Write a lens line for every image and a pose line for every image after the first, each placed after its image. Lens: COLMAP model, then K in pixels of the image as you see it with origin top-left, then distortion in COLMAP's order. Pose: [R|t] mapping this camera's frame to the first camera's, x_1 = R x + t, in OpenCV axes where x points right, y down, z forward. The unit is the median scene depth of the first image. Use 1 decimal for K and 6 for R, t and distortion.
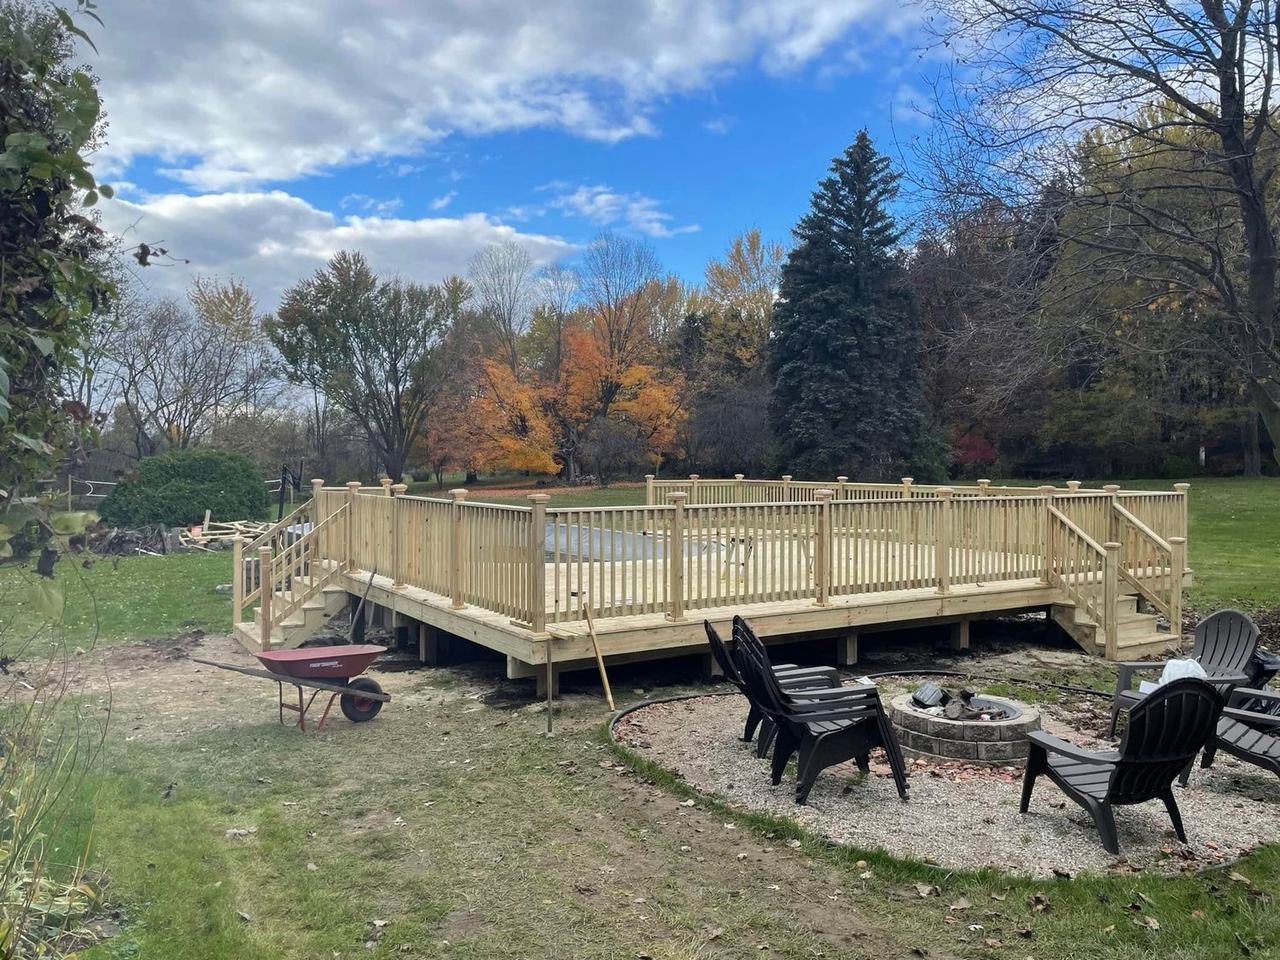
lens RADIAL K [[954.2, 0, 640.0], [0, 954.2, 480.0], [0, 0, 1]] dist [0.008035, -0.005262]
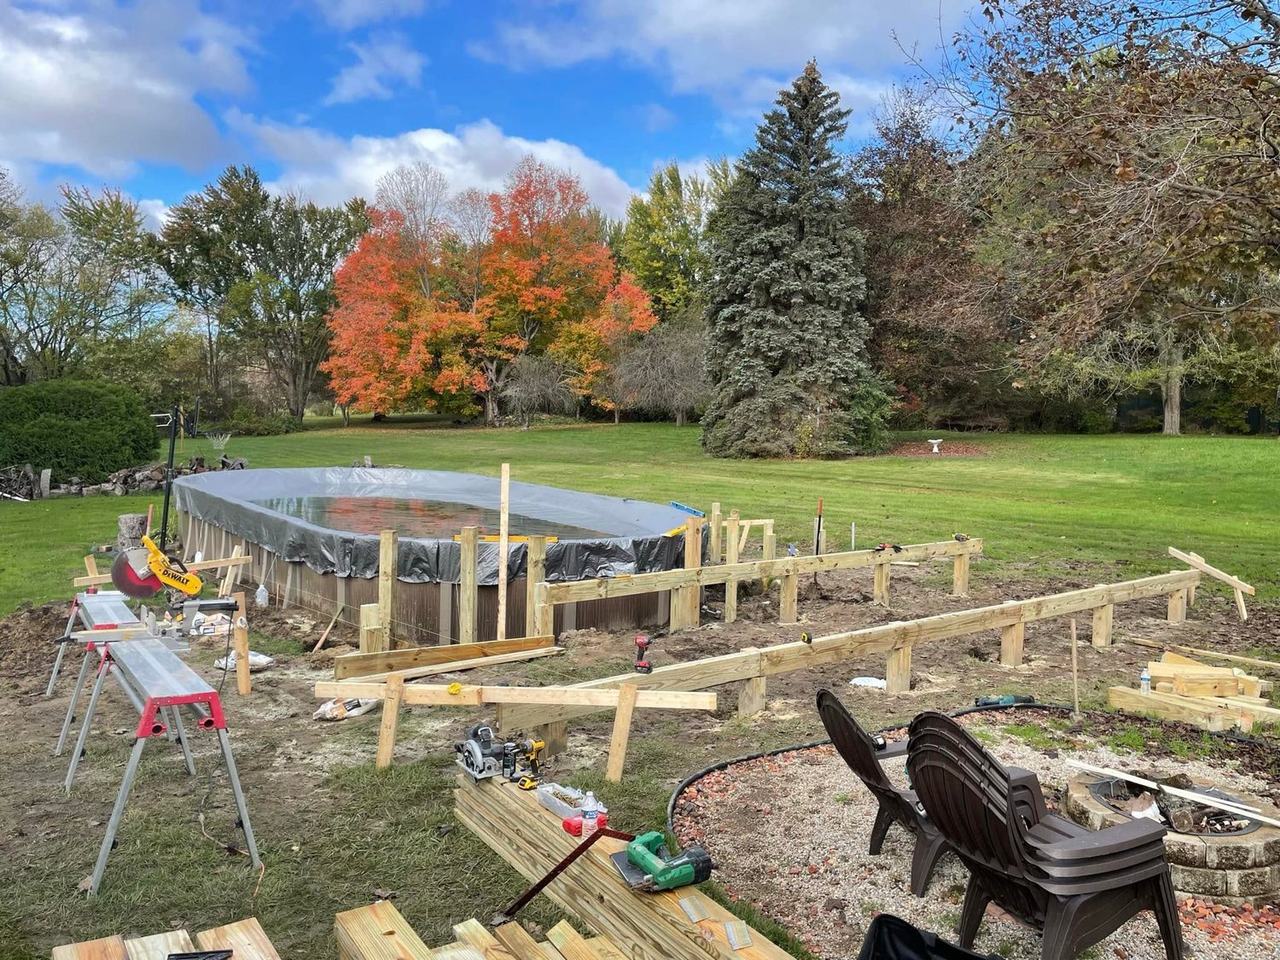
lens RADIAL K [[898.9, 0, 640.0], [0, 898.9, 480.0], [0, 0, 1]] dist [0.087301, -0.141389]
pose [[0.992875, 0.016097, 0.118065, -0.037471], [-0.024313, 0.997356, 0.068487, -0.008263], [-0.116651, -0.070869, 0.990641, 0.092568]]
